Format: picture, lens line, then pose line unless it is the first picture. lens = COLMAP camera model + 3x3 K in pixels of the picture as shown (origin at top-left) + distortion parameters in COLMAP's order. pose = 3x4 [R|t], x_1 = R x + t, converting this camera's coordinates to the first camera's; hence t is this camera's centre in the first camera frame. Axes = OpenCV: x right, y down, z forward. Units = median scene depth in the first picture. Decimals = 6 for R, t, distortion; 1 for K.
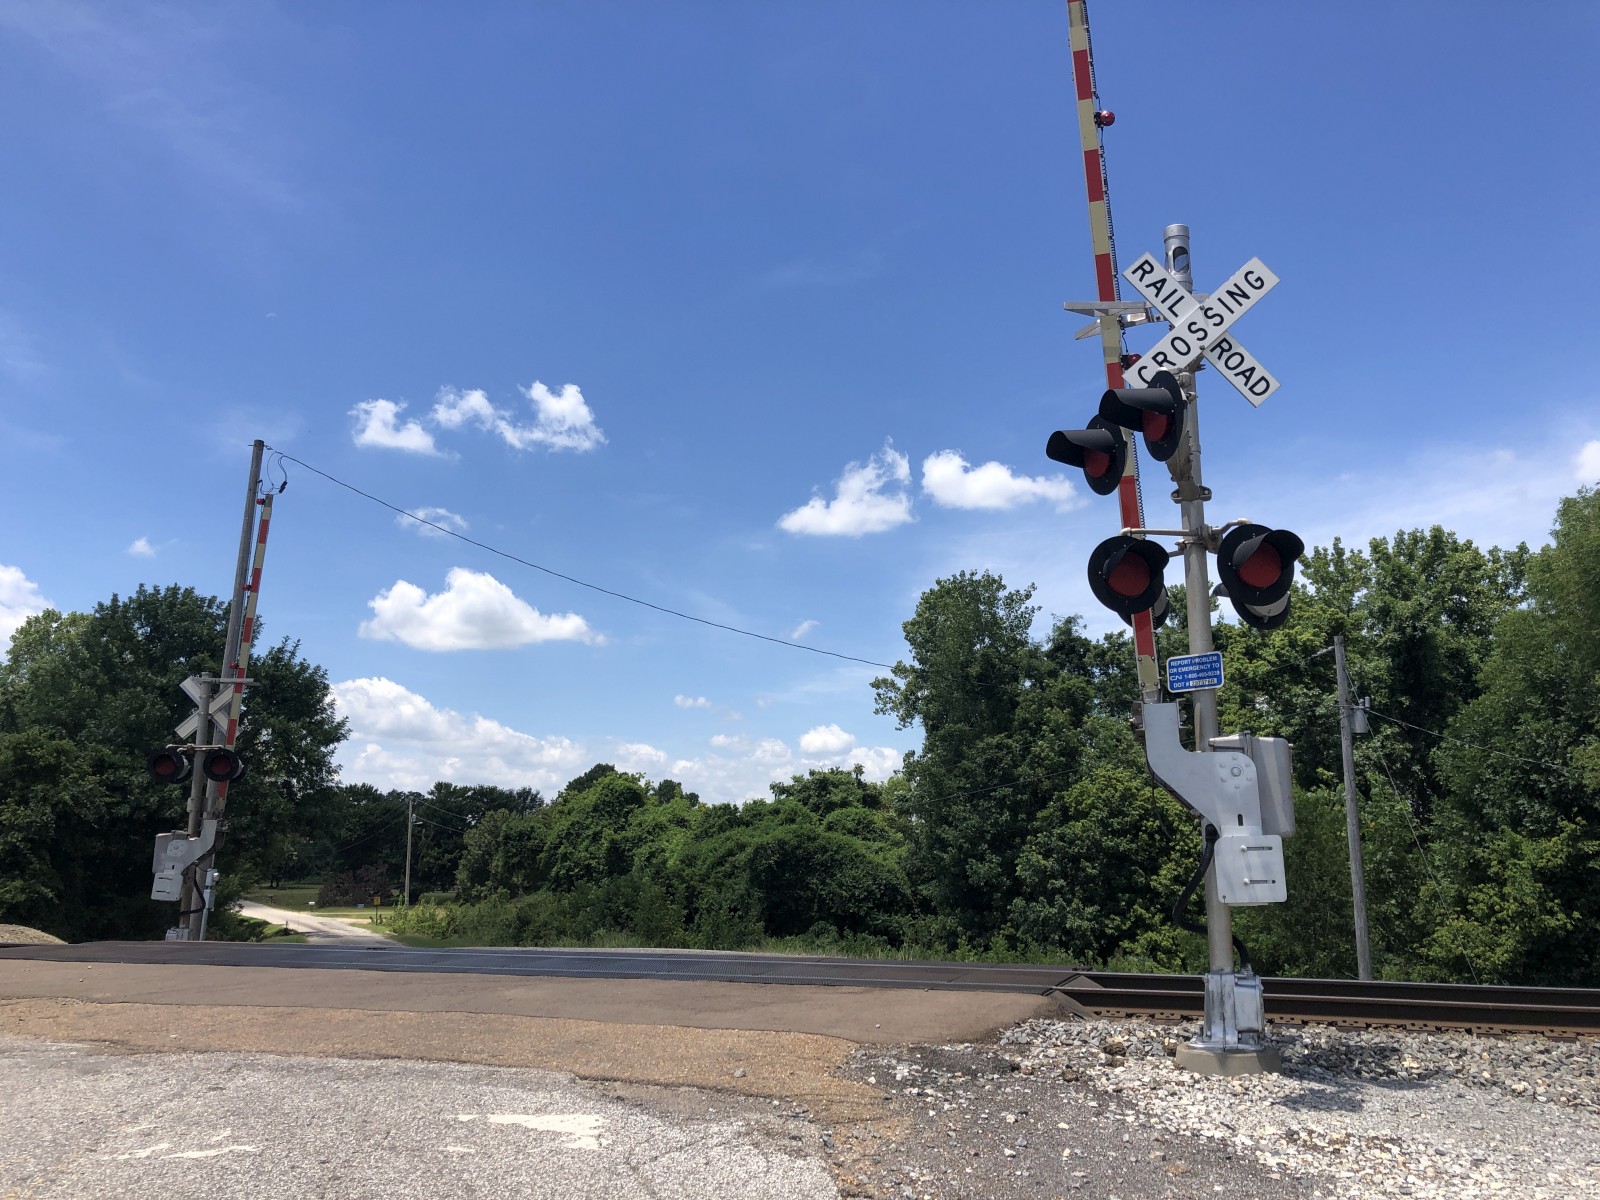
lens RADIAL K [[1306.4, 0, 815.0], [0, 1306.4, 571.7], [0, 0, 1]] dist [0.036850, -0.037473]
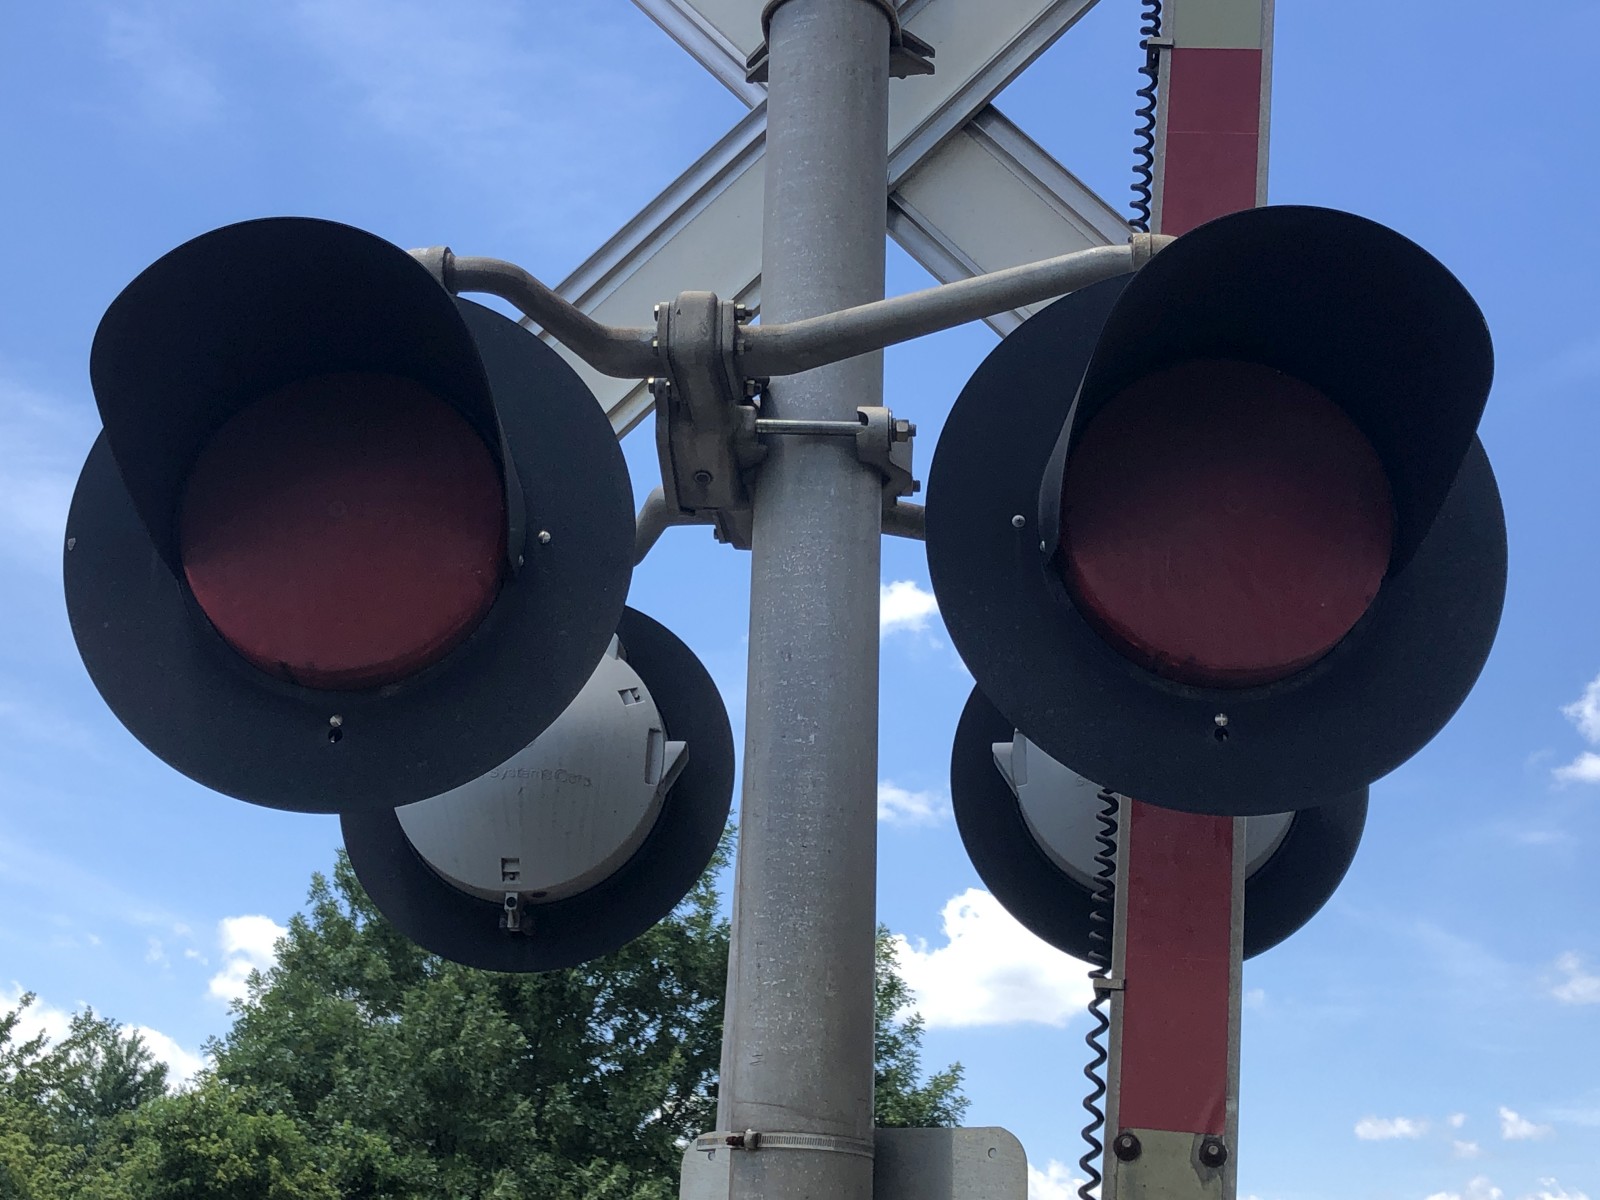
lens RADIAL K [[2266.5, 0, 802.7], [0, 2266.5, 594.4], [0, 0, 1]] dist [0.045637, 0.000000]
pose [[0.943104, -0.079689, -0.322806, -0.179650], [0.037113, 0.990018, -0.135968, 0.065595], [0.330419, 0.116252, 0.936648, 0.368659]]
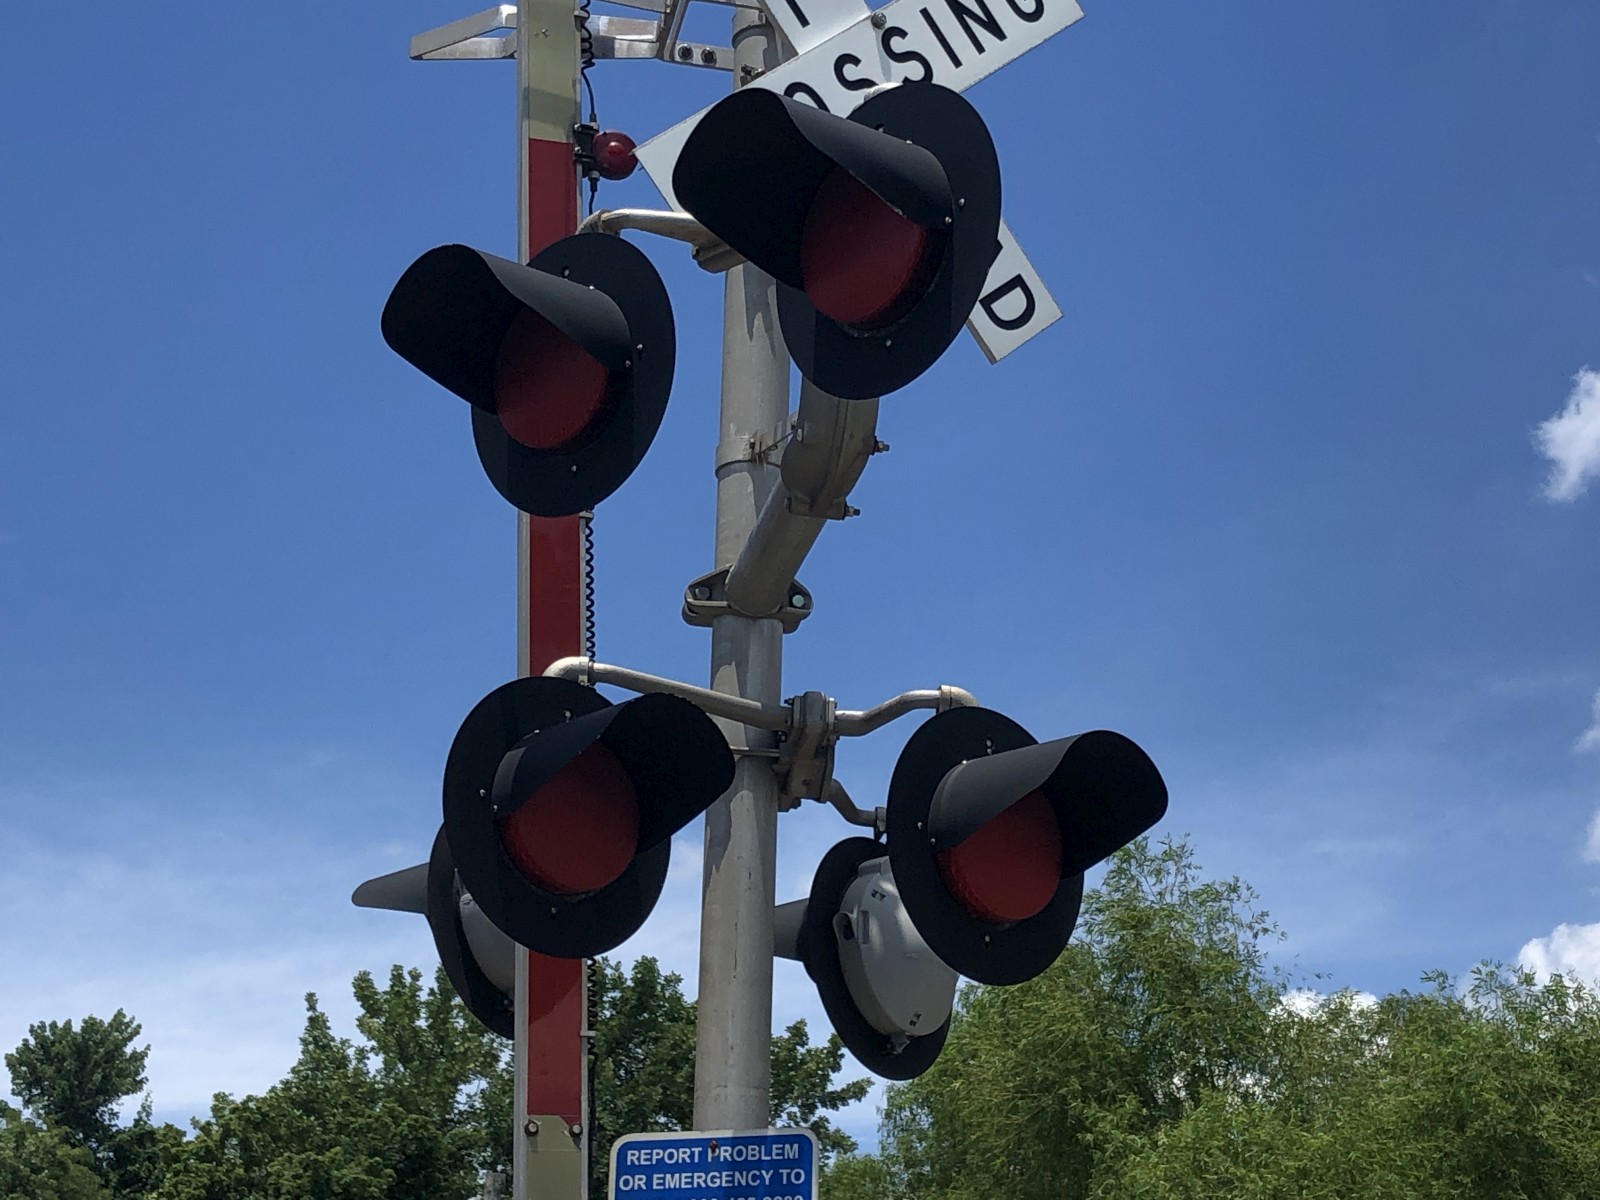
lens RADIAL K [[2977.6, 0, 805.0], [0, 2977.6, 587.3], [0, 0, 1]] dist [0.044904, 0.000000]
pose [[0.850236, 0.203687, 0.485396, -0.008507], [-0.135084, 0.975651, -0.172796, 0.012631], [-0.508773, 0.081348, 0.857048, 0.092077]]
